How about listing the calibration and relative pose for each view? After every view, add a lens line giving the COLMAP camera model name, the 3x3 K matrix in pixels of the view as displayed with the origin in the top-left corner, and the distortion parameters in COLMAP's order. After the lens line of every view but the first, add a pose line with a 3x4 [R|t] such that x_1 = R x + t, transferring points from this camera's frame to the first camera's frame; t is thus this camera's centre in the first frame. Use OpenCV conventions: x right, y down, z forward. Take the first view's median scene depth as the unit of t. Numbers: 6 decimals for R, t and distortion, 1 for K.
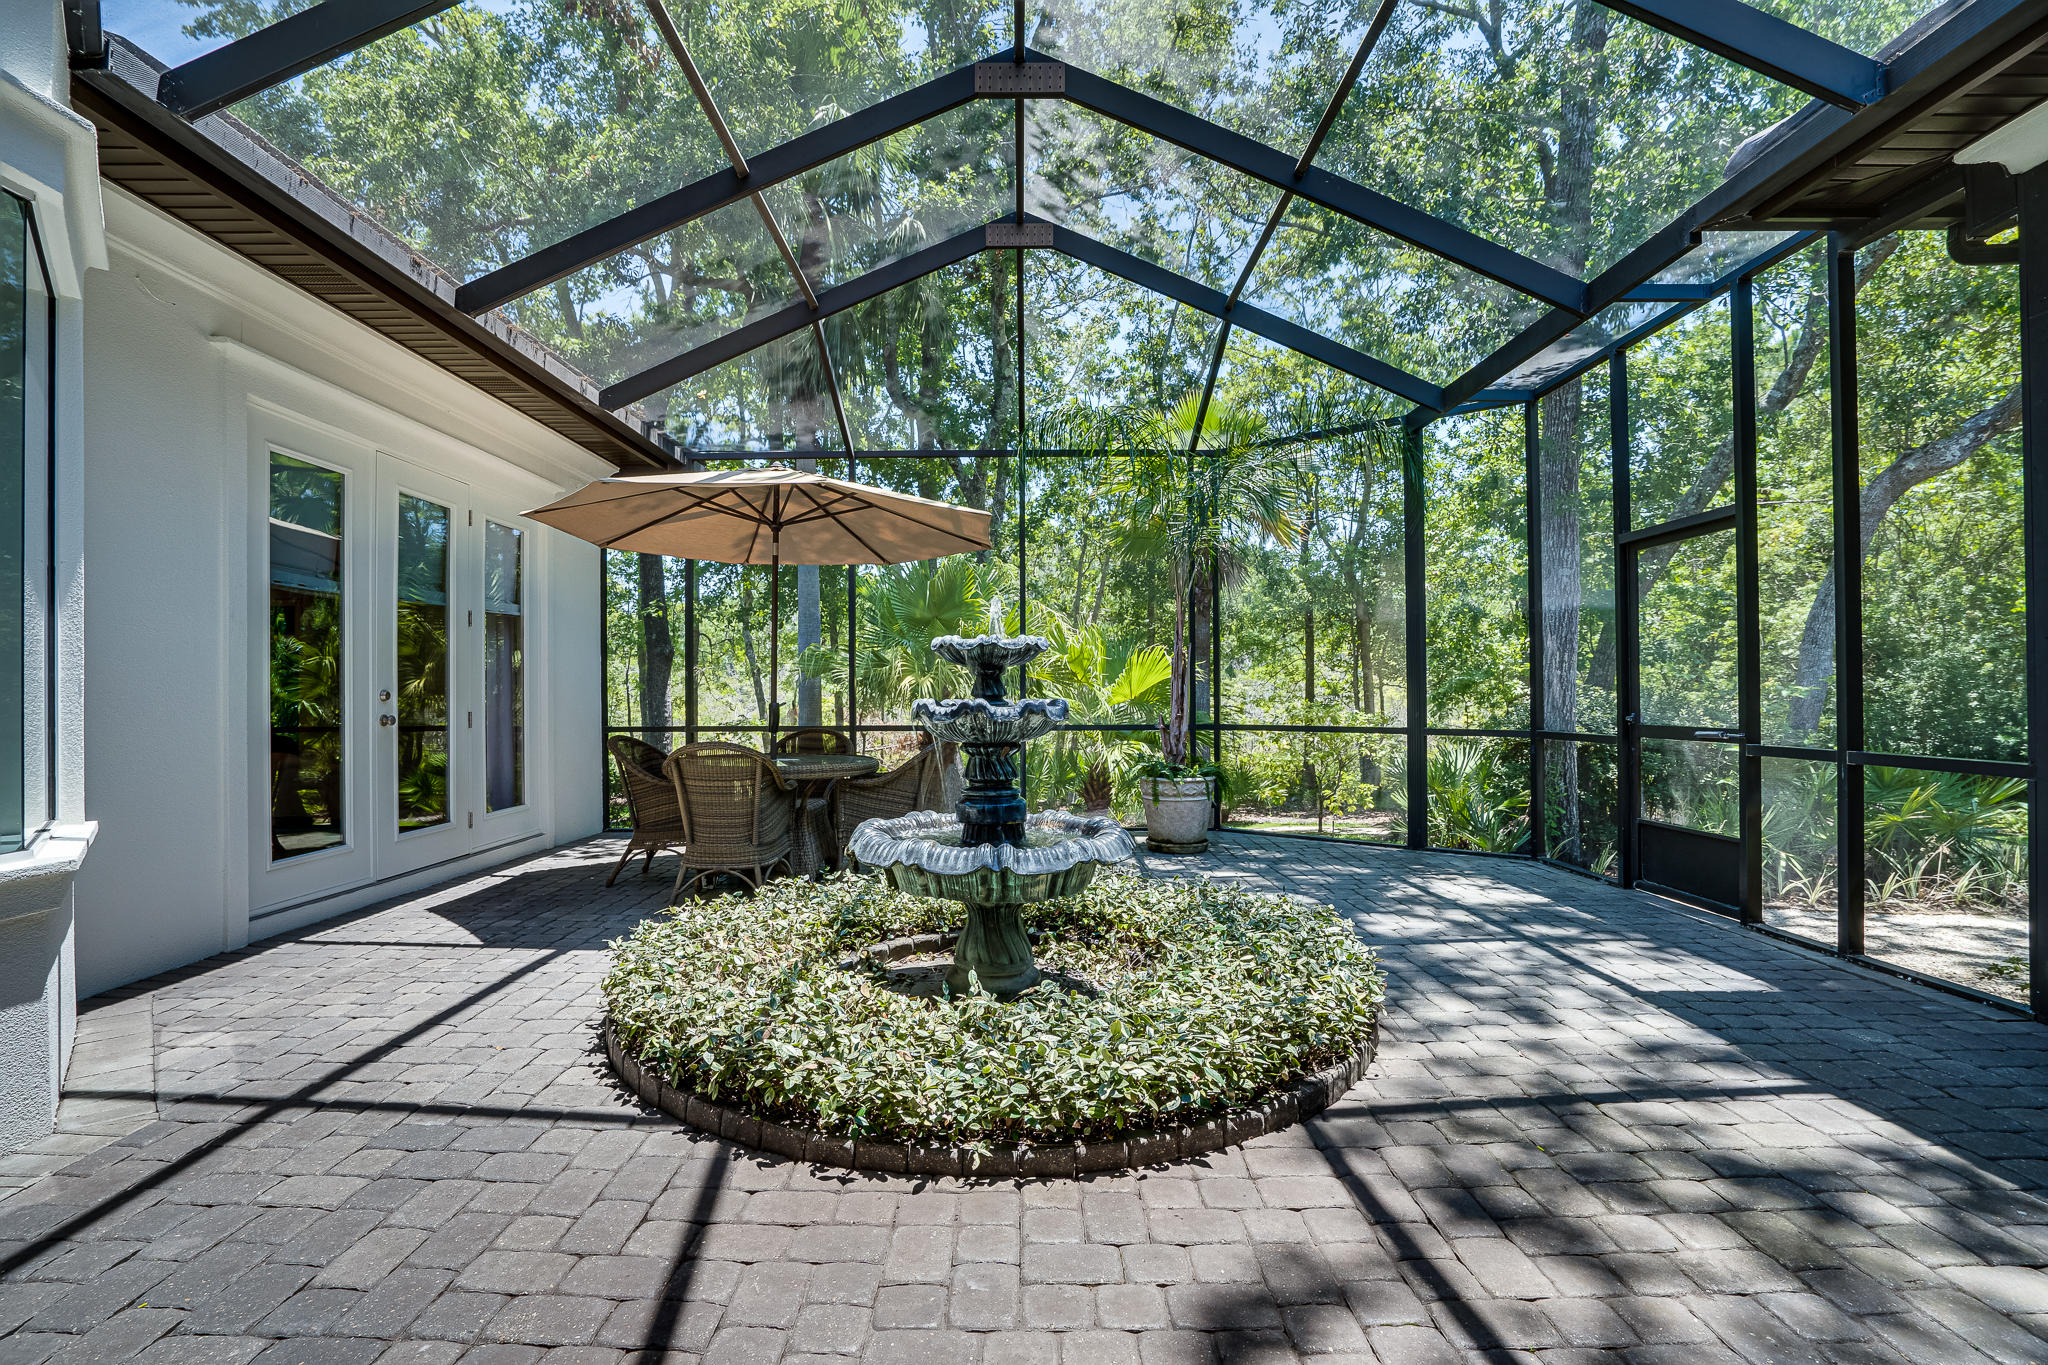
lens RADIAL K [[934.8, 0, 1020.3], [0, 934.8, 683.0], [0, 0, 1]] dist [-0.039229, 0.000266]
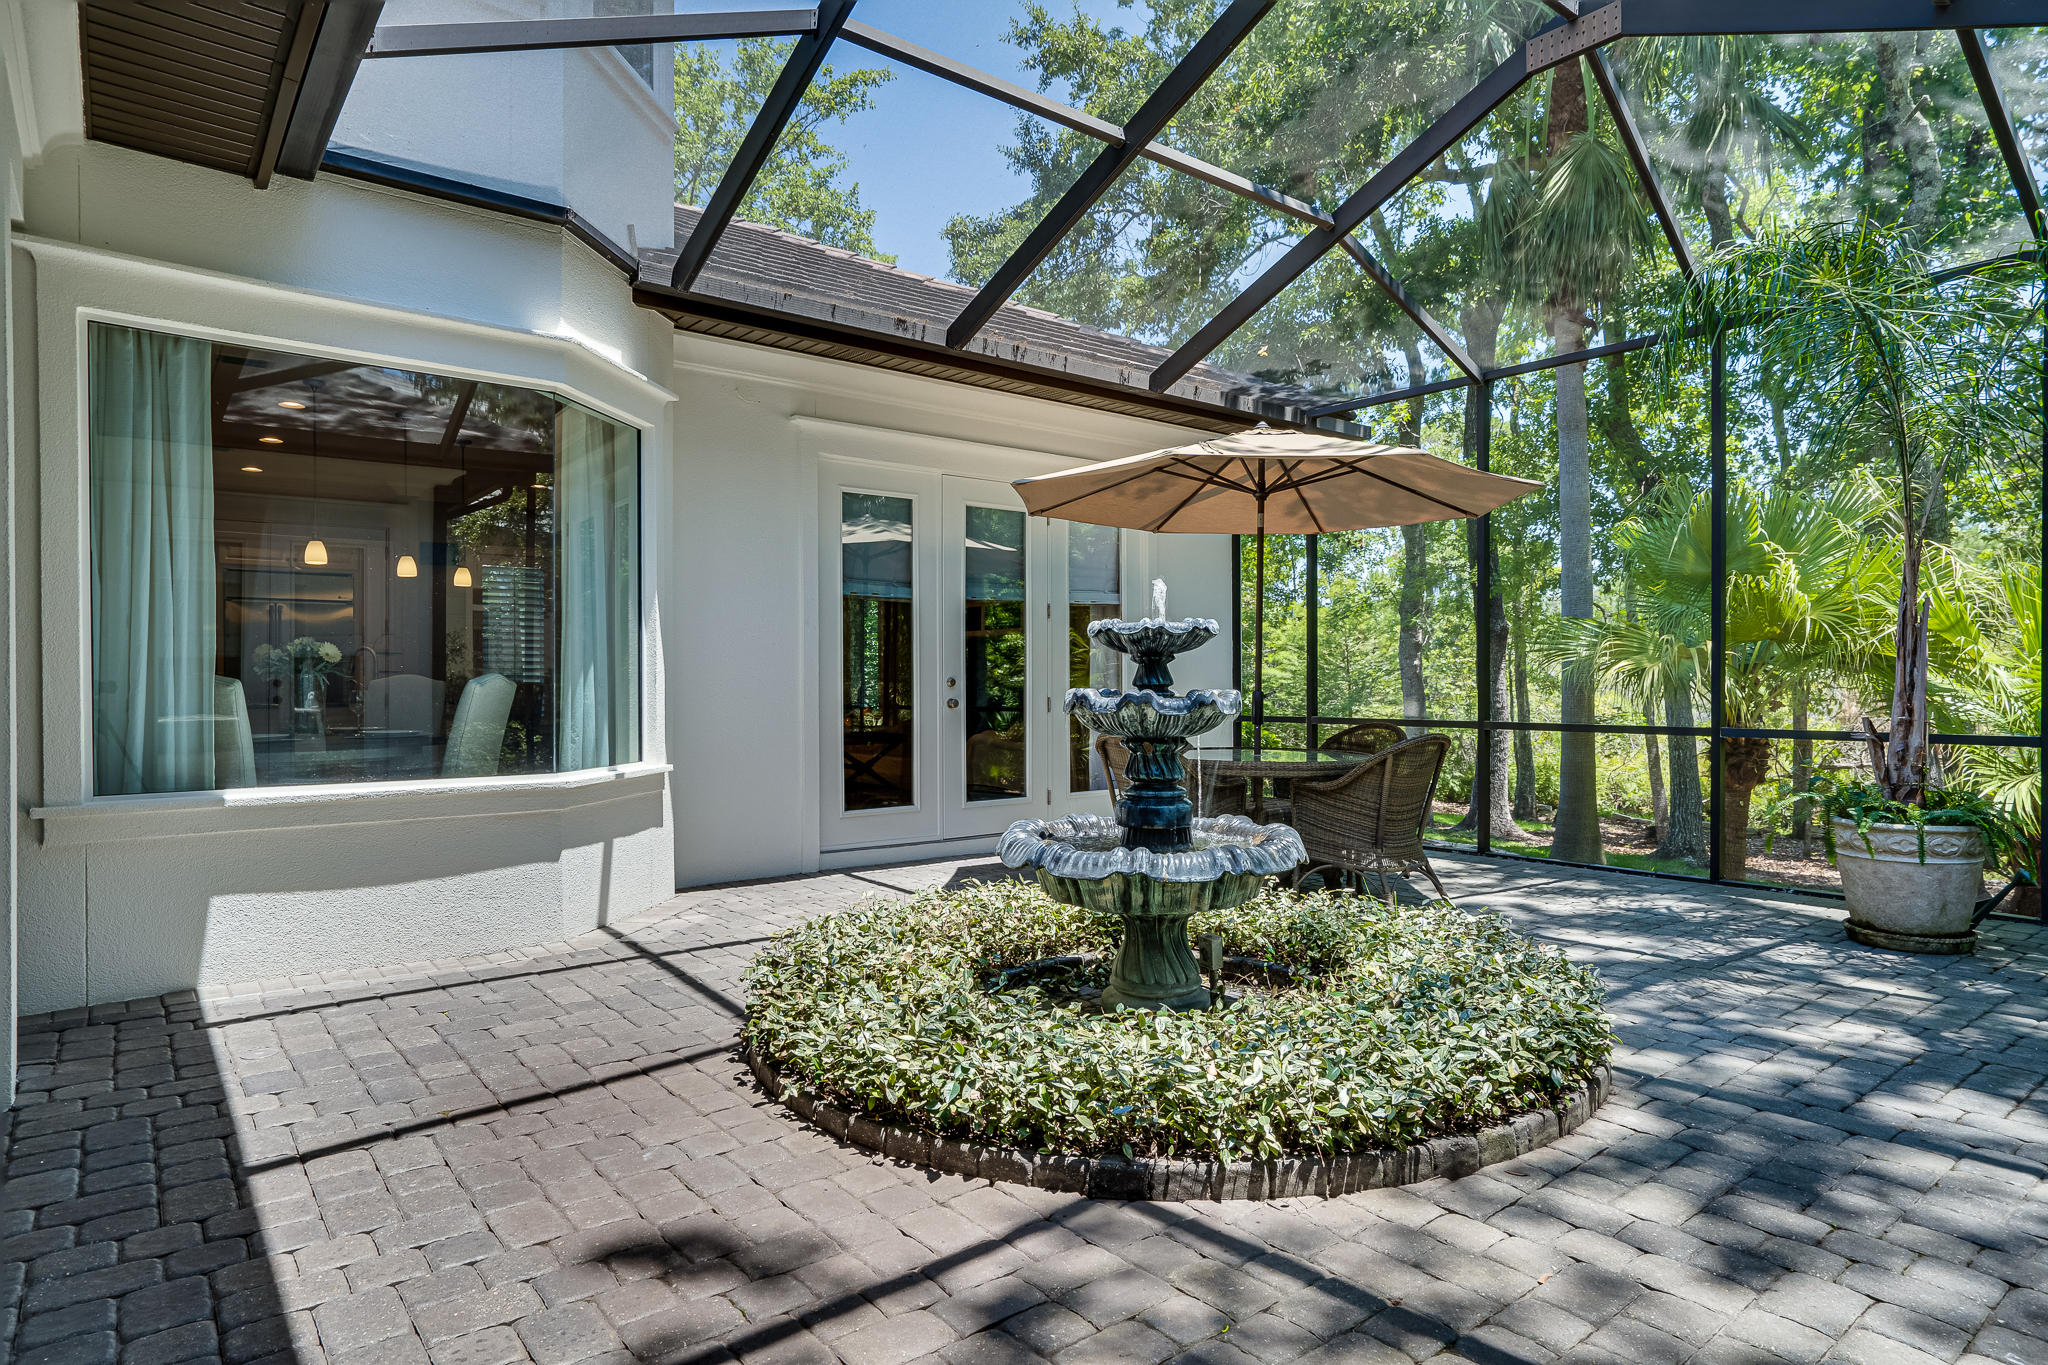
lens RADIAL K [[1141.5, 0, 1024.6], [0, 1141.5, 685.3], [0, 0, 1]] dist [-0.008626, 0.001535]
pose [[0.636088, 0.005864, -0.771594, 0.790907], [0.005978, 0.999904, 0.012528, -0.001263], [0.771593, -0.012582, 0.635992, 0.223889]]
